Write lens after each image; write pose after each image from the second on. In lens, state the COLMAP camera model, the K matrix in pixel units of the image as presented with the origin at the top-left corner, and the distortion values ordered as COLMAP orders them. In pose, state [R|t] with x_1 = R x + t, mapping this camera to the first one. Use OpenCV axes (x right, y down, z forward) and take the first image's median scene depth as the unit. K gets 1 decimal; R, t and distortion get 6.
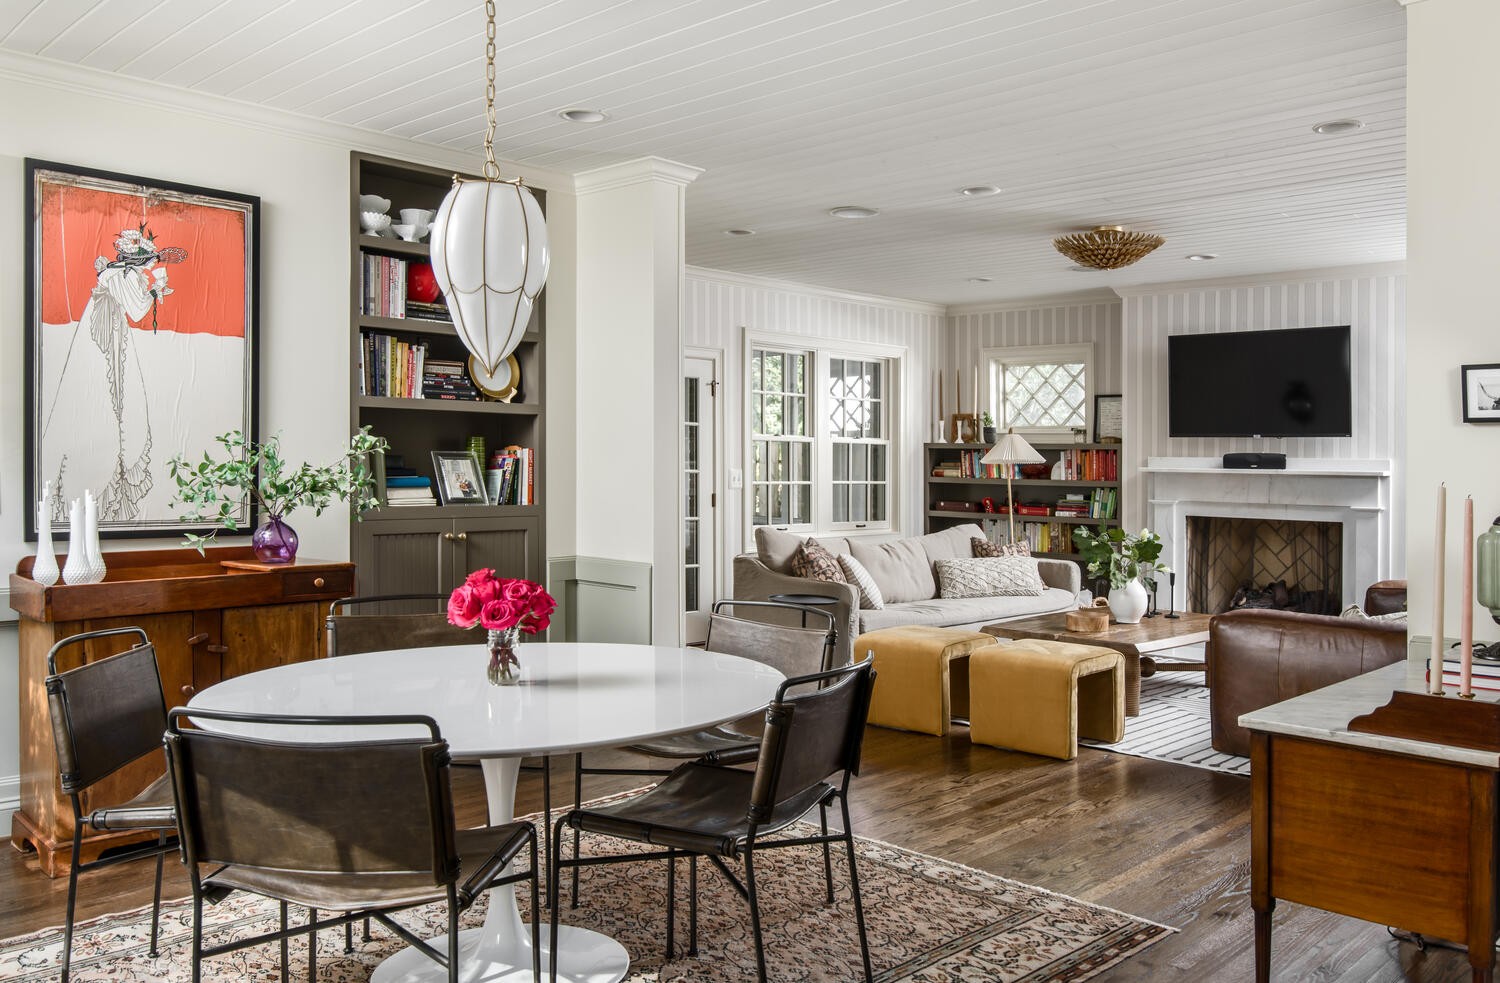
lens RADIAL K [[1234.8, 0, 745.9], [0, 1234.8, 417.1], [0, 0, 1]] dist [0.001161, -0.001408]
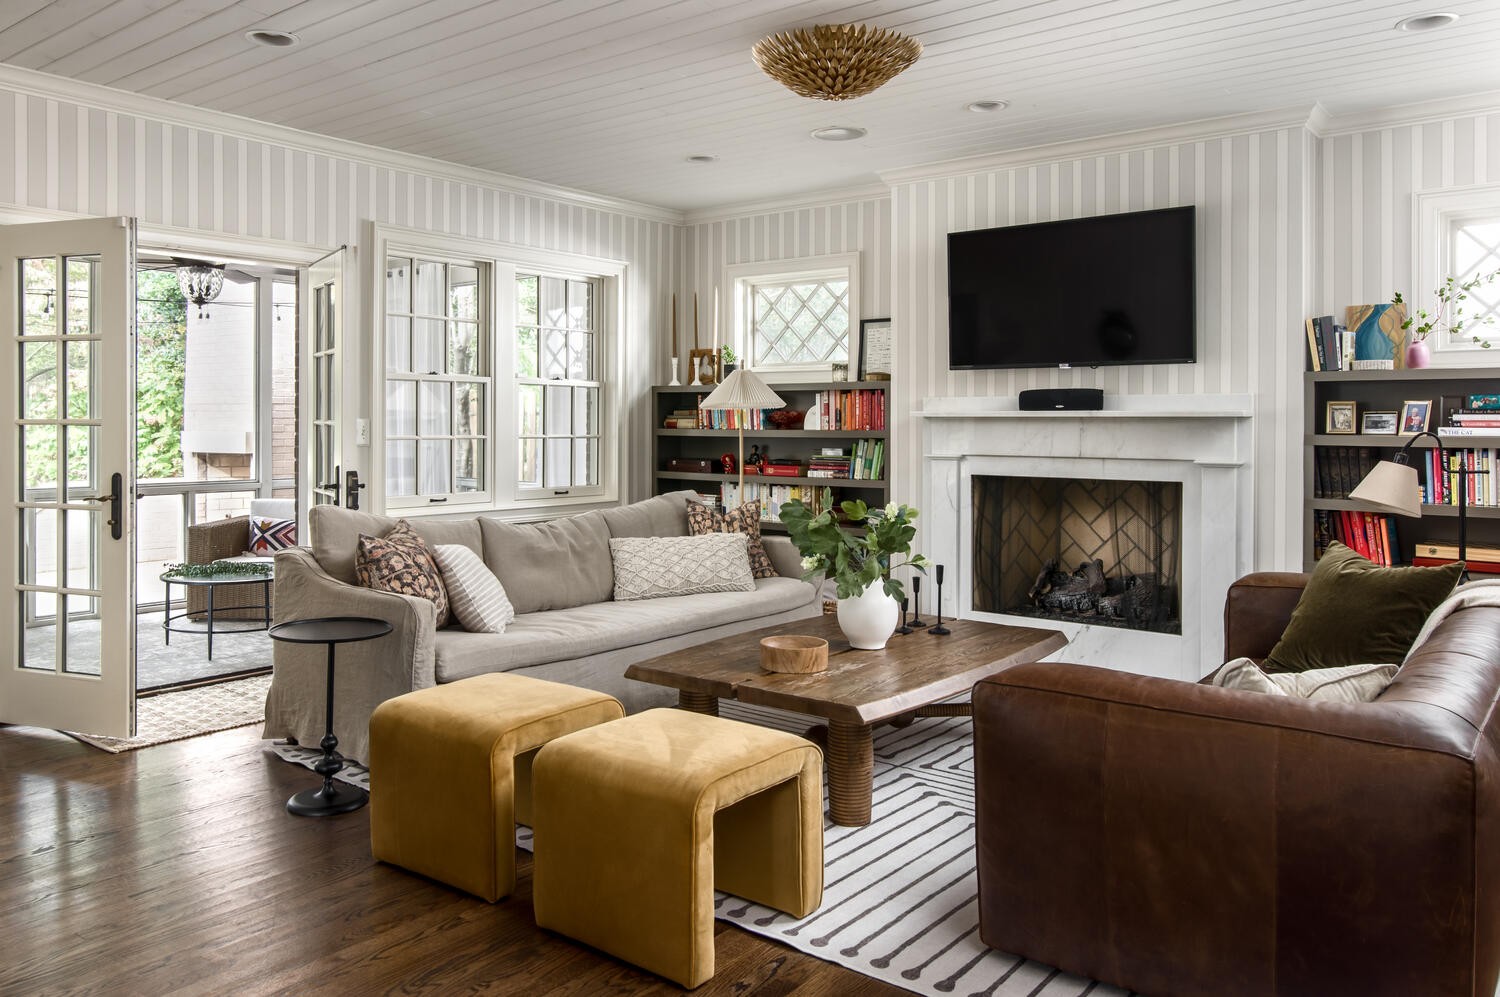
lens RADIAL K [[1135.7, 0, 656.7], [0, 1135.7, 408.5], [0, 0, 1]] dist [0.001417, -0.001994]
pose [[0.998805, -0.010597, 0.047714, 0.133055], [0.009433, 0.999654, 0.024571, 0.020929], [-0.047957, -0.024092, 0.998559, 0.323008]]
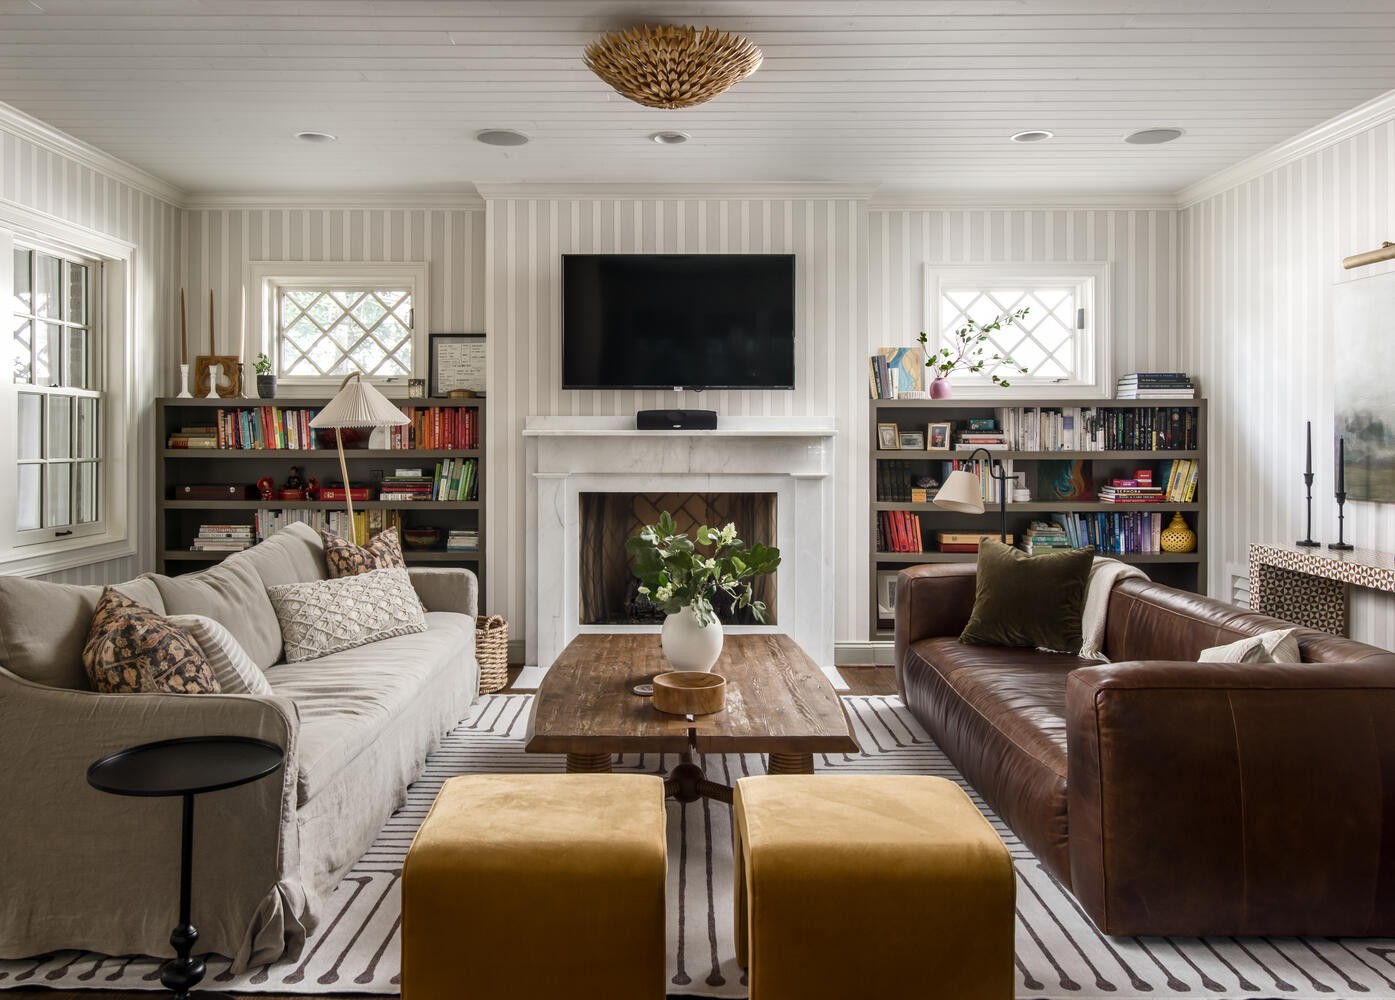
lens RADIAL K [[1073.7, 0, 664.5], [0, 1073.7, 421.8], [0, 0, 1]] dist [-0.001405, -0.003388]
pose [[0.735165, -0.003581, 0.677878, -0.052139], [-0.014219, 0.999685, 0.020702, 0.021563], [-0.677739, -0.024858, 0.734882, 0.472429]]
